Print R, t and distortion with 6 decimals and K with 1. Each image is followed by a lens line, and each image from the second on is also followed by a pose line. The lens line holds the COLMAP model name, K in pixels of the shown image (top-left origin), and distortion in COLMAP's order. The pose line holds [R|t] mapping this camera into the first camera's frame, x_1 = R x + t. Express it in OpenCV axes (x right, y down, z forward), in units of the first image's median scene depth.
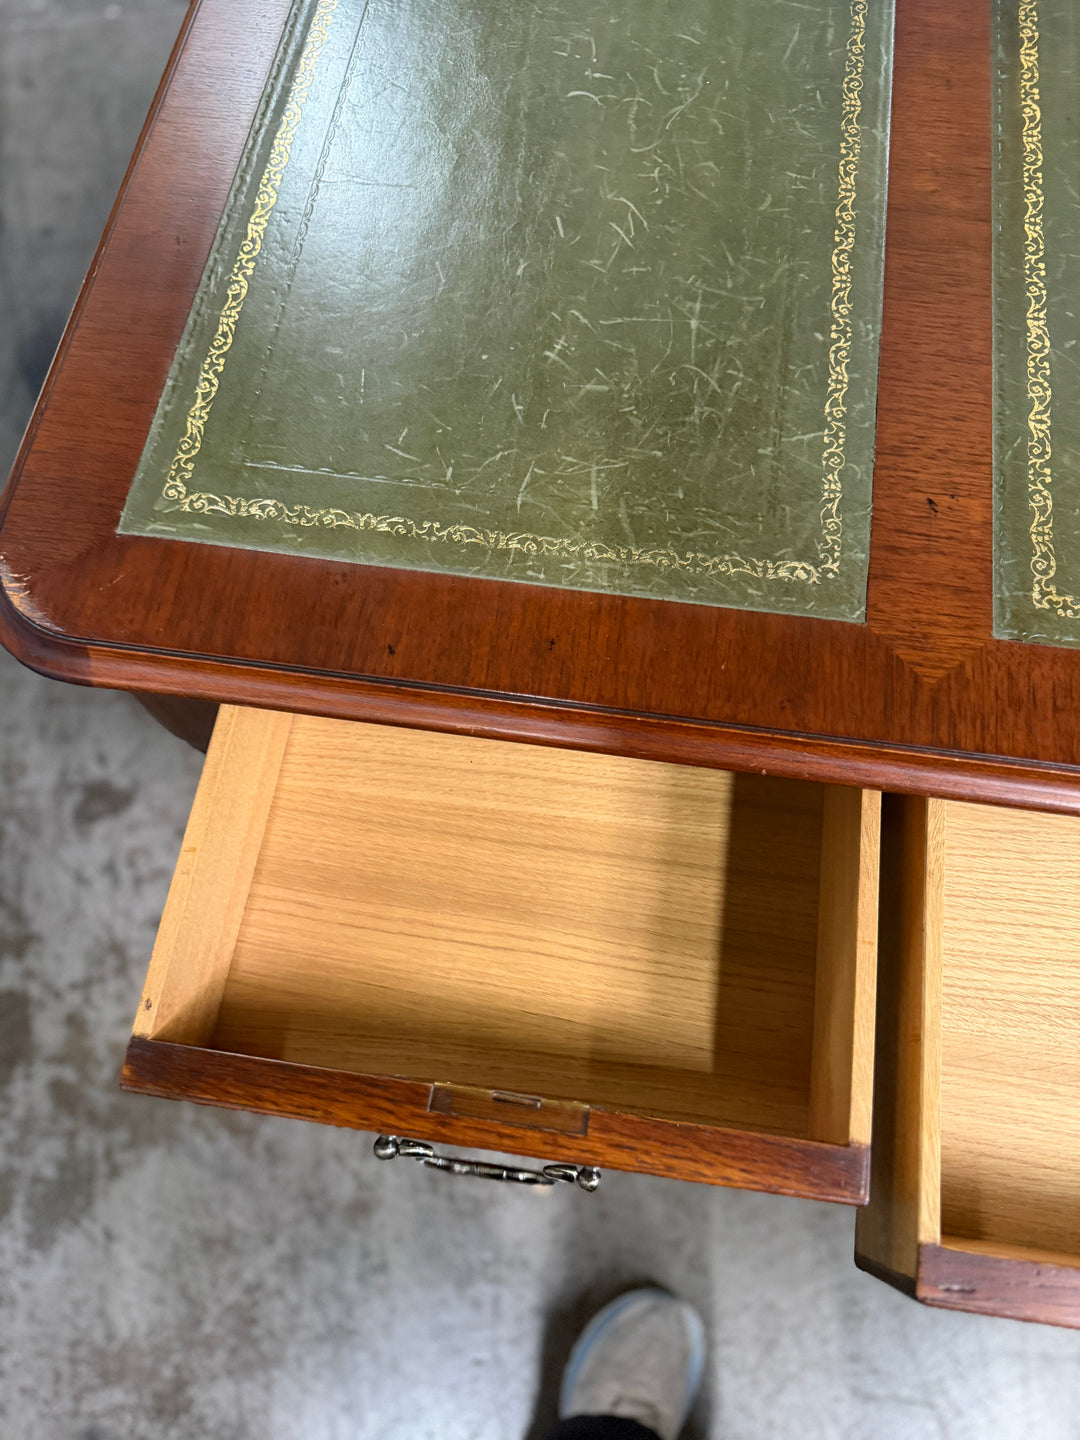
lens RADIAL K [[1035.2, 0, 525.3], [0, 1035.2, 711.7], [0, 0, 1]] dist [0.024944, -0.039697]
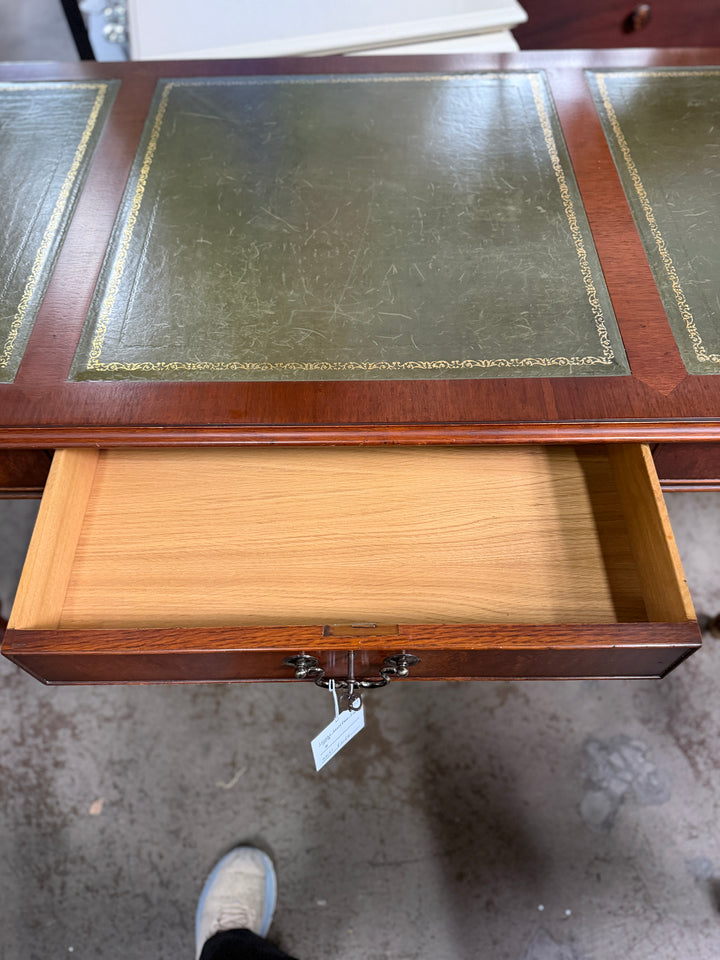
lens RADIAL K [[690.1, 0, 364.2], [0, 690.1, 477.2], [0, 0, 1]] dist [0.024944, -0.039697]
pose [[0.987682, -0.120683, 0.099594, 0.848349], [0.139626, 0.967057, -0.212851, 0.516940], [-0.070626, 0.224135, 0.971996, -0.472180]]
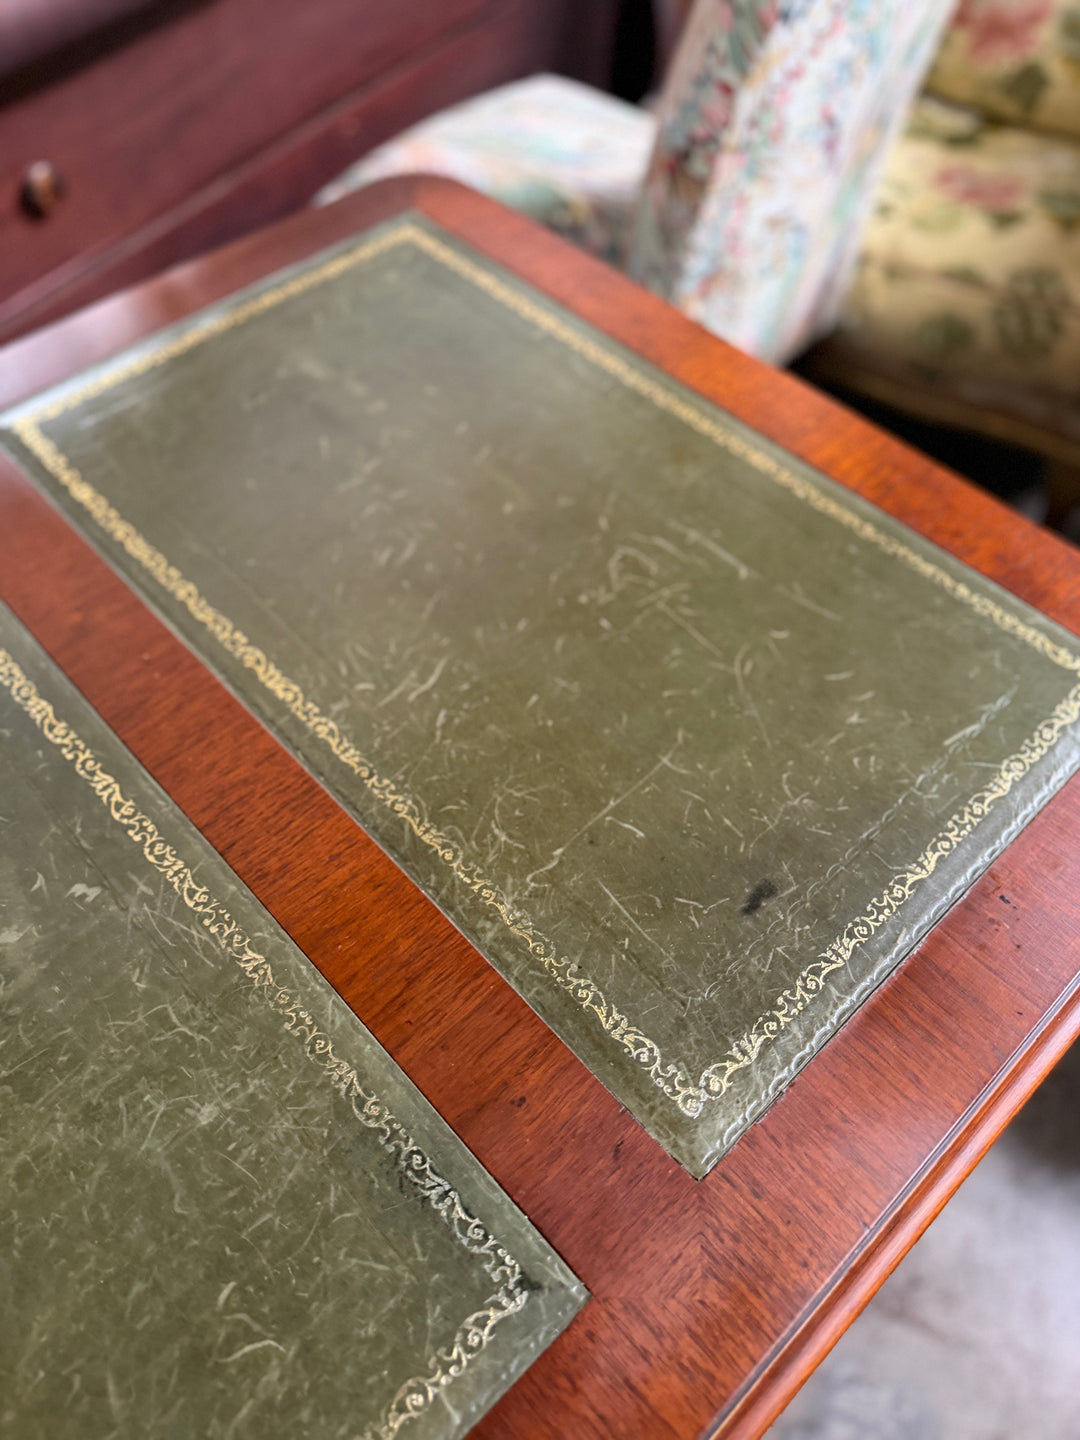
lens RADIAL K [[1035.2, 0, 541.4], [0, 1035.2, 714.9], [0, 0, 1]] dist [0.024944, -0.039697]
pose [[0.616799, -0.628500, 0.473863, 1.434157], [0.728342, 0.683996, -0.040832, -0.190425], [-0.298457, 0.370320, 0.879652, 0.001683]]
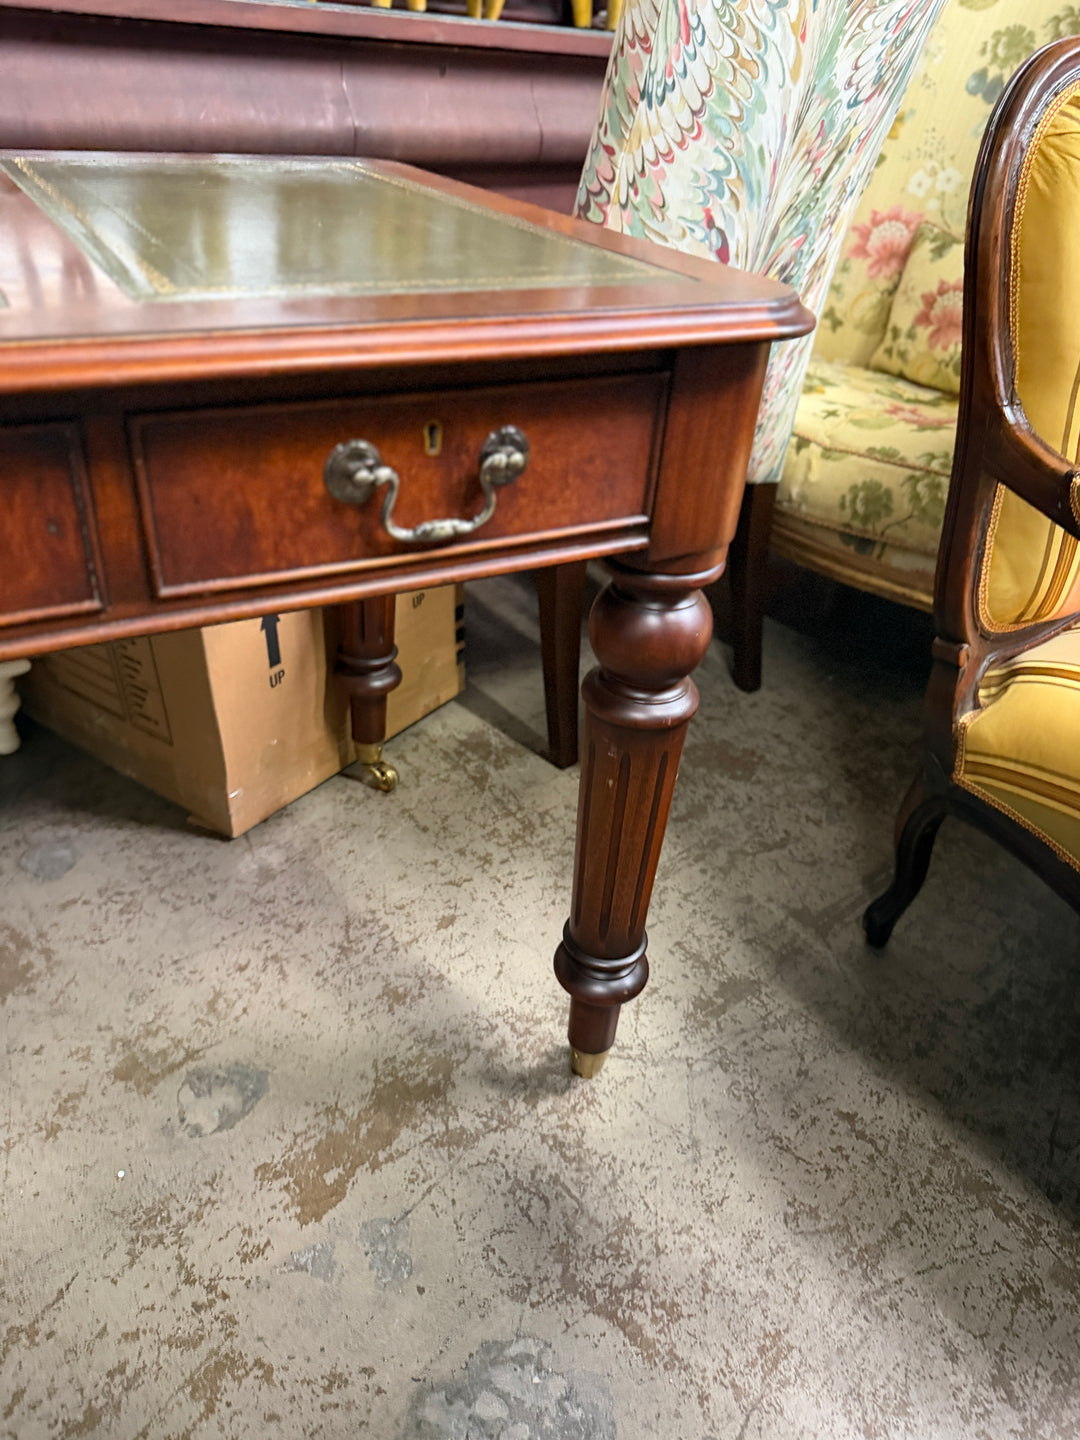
lens RADIAL K [[1035.2, 0, 543.8], [0, 1035.2, 708.4], [0, 0, 1]] dist [0.024944, -0.039697]
pose [[0.775258, -0.260136, 0.575591, 1.277327], [0.550814, 0.724438, -0.414479, 1.025691], [-0.309159, 0.638372, 0.704913, 0.213142]]
